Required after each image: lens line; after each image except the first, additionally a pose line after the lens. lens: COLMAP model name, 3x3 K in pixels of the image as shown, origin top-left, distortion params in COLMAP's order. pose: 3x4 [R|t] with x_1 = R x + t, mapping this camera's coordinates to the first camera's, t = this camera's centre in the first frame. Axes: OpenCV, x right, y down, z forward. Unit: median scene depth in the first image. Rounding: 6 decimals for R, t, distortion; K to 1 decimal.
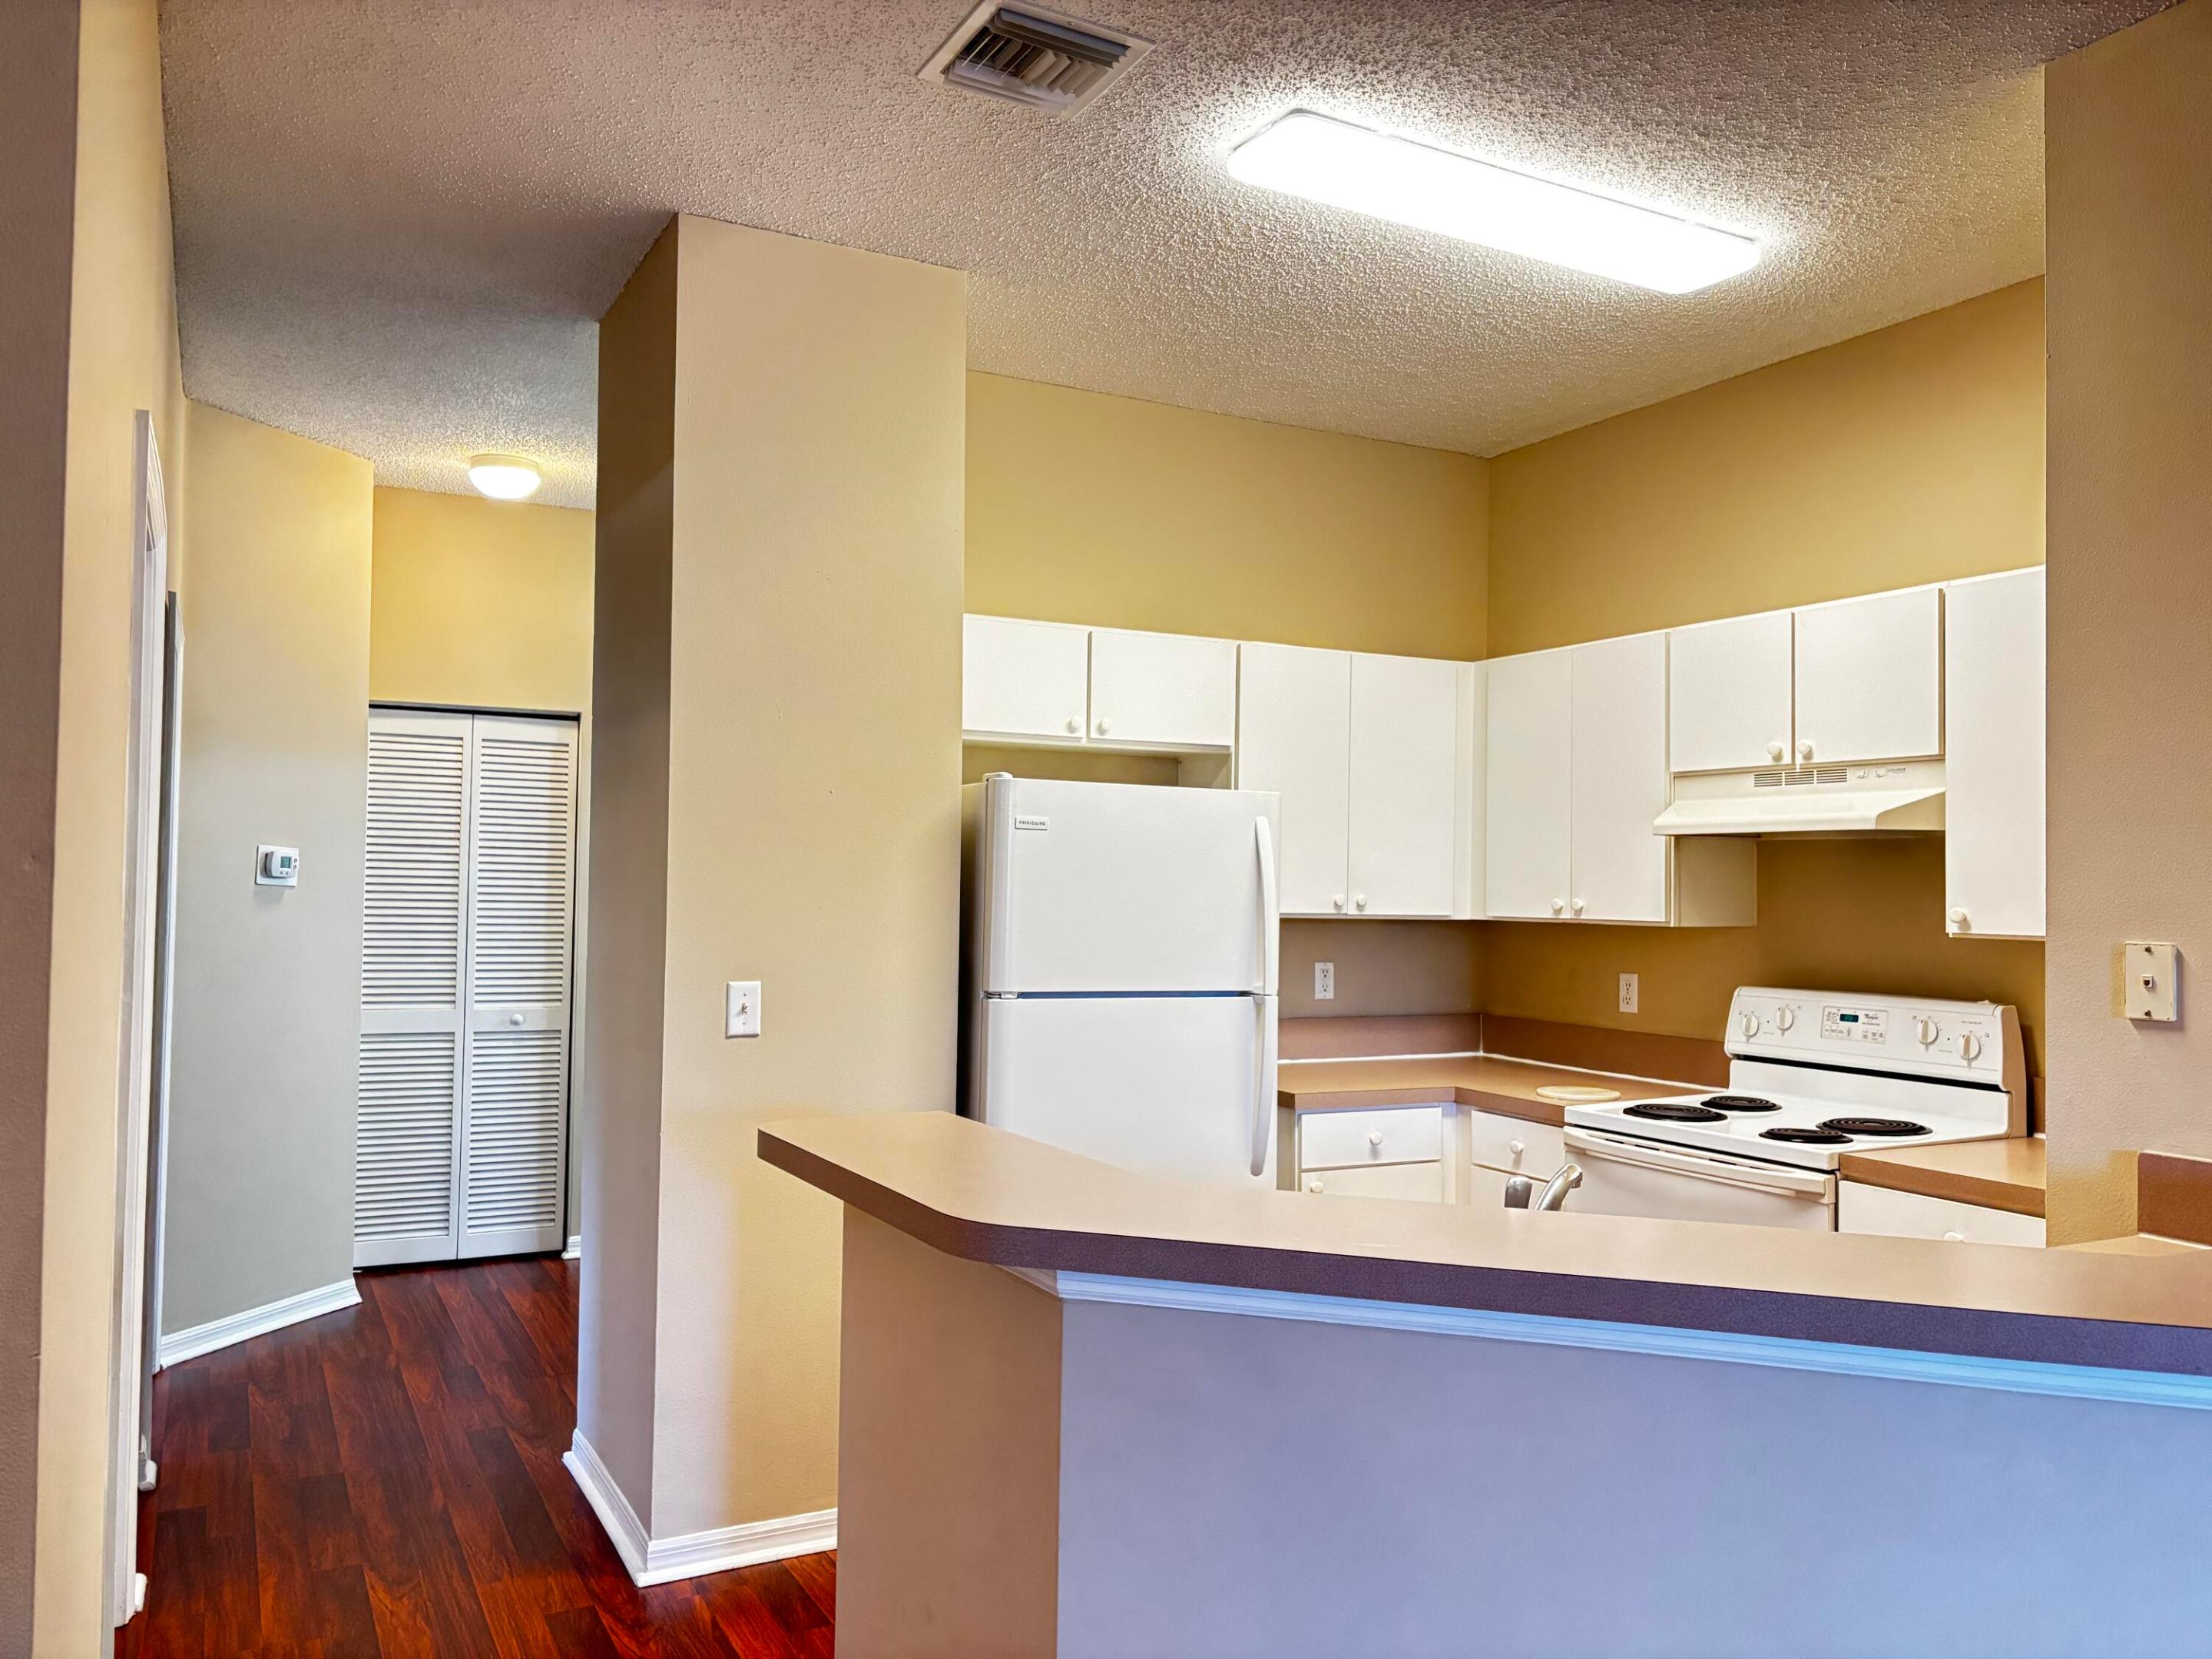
lens RADIAL K [[1652.6, 0, 1108.5], [0, 1652.6, 828.4], [0, 0, 1]] dist [0.031684, -0.002686]
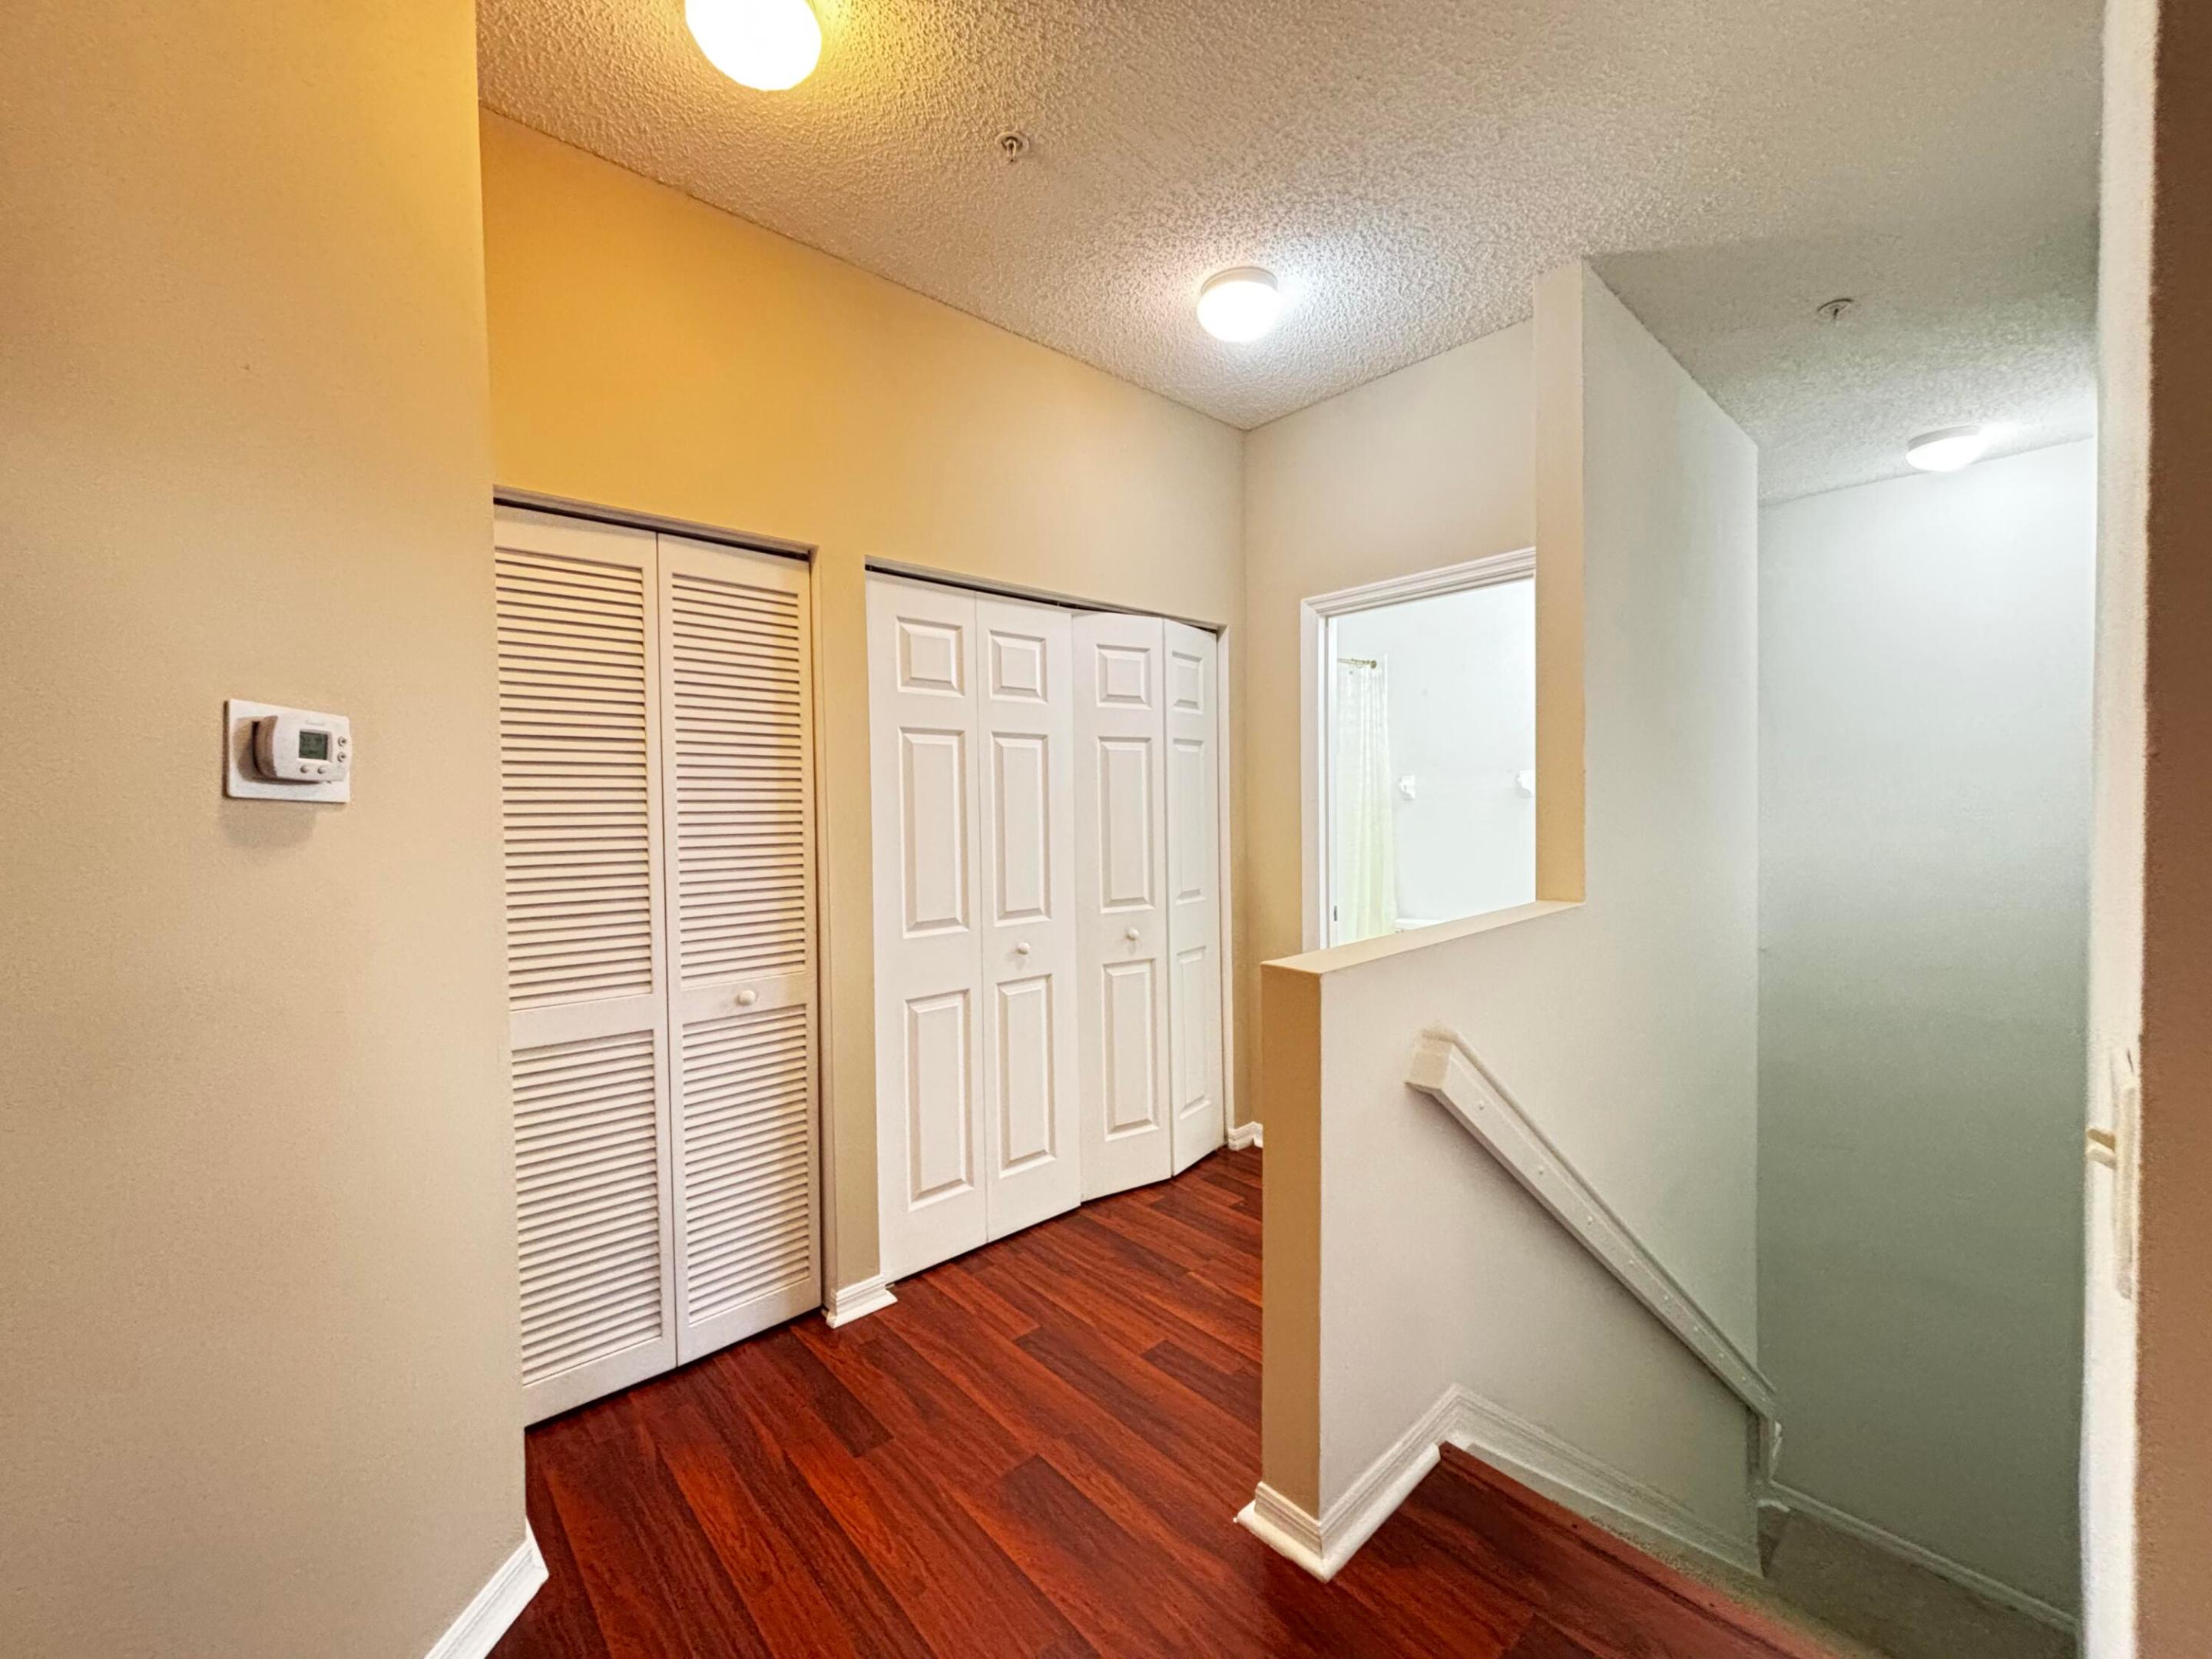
lens RADIAL K [[888.0, 0, 1112.3], [0, 888.0, 825.3], [0, 0, 1]] dist [0.006116, -0.001031]
pose [[0.967798, -0.033893, 0.249435, -0.445807], [0.019469, 0.998004, 0.060069, 0.038752], [-0.250974, -0.053278, 0.966527, 0.915249]]
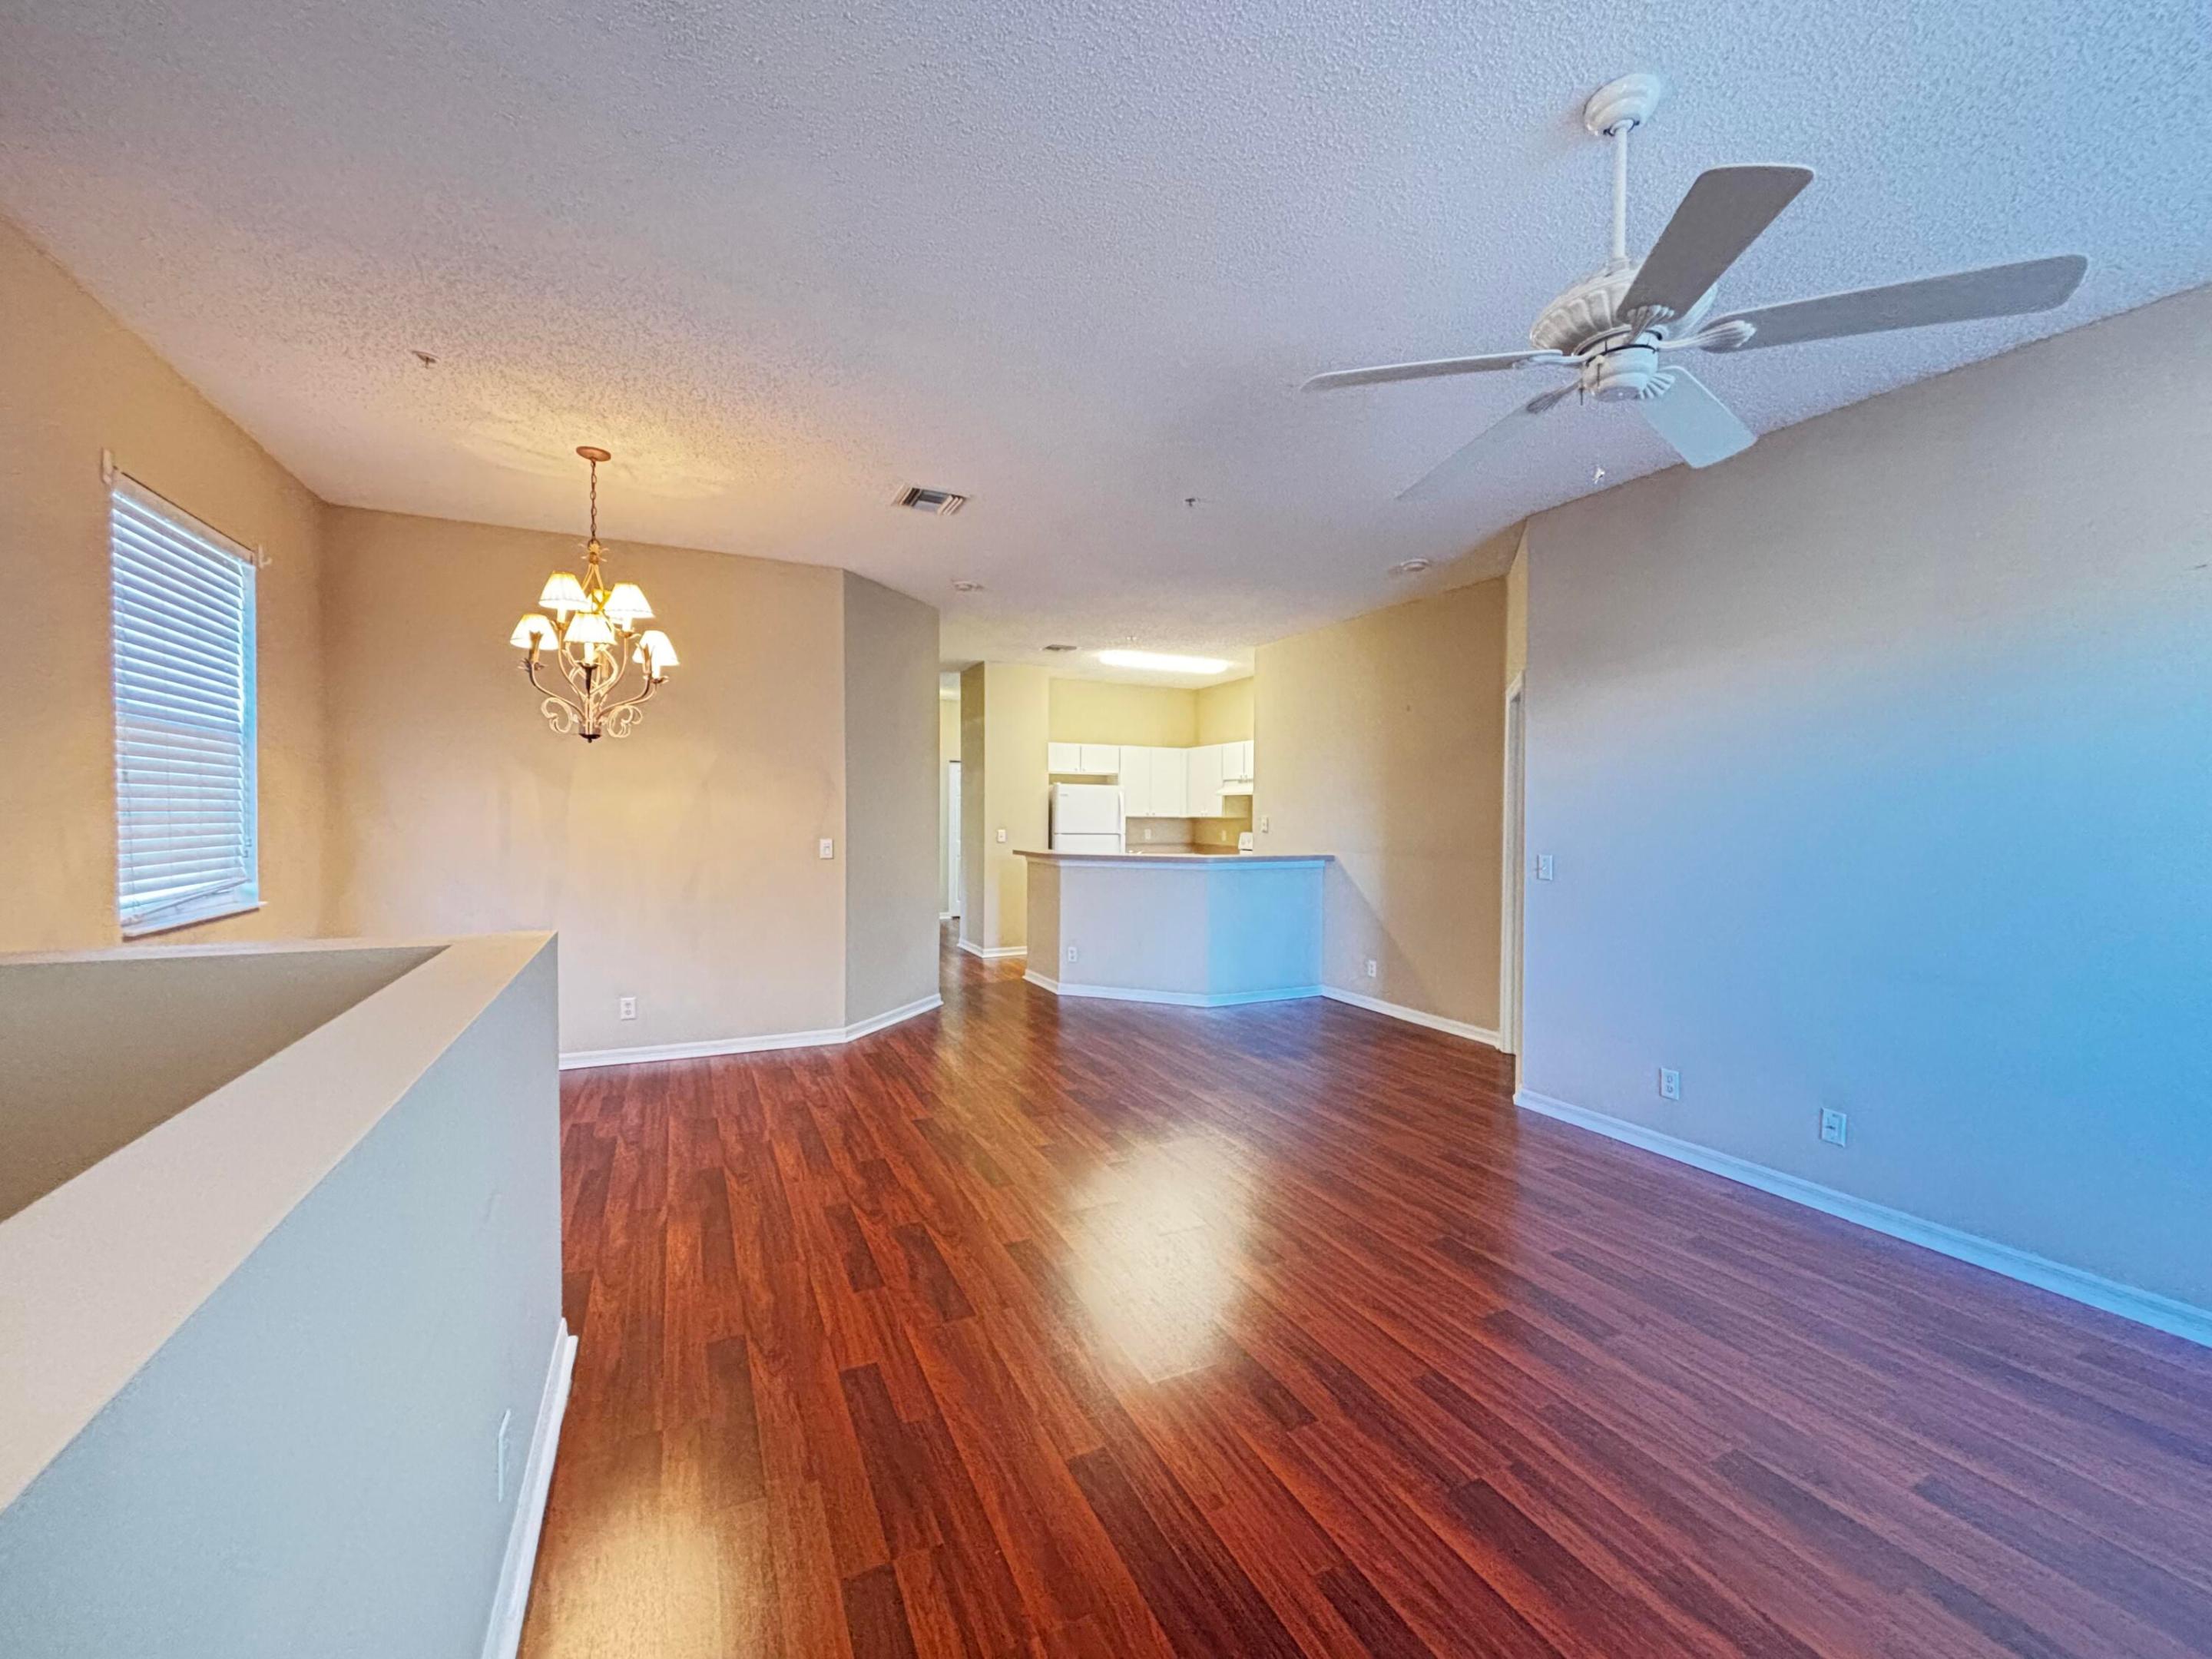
lens RADIAL K [[888.0, 0, 1111.0], [0, 888.0, 814.6], [0, 0, 1]] dist [0.006116, -0.001031]
pose [[0.998981, -0.008175, -0.044378, 0.158951], [0.009740, 0.999334, 0.035153, -0.028125], [0.044061, -0.035549, 0.998396, -1.179528]]
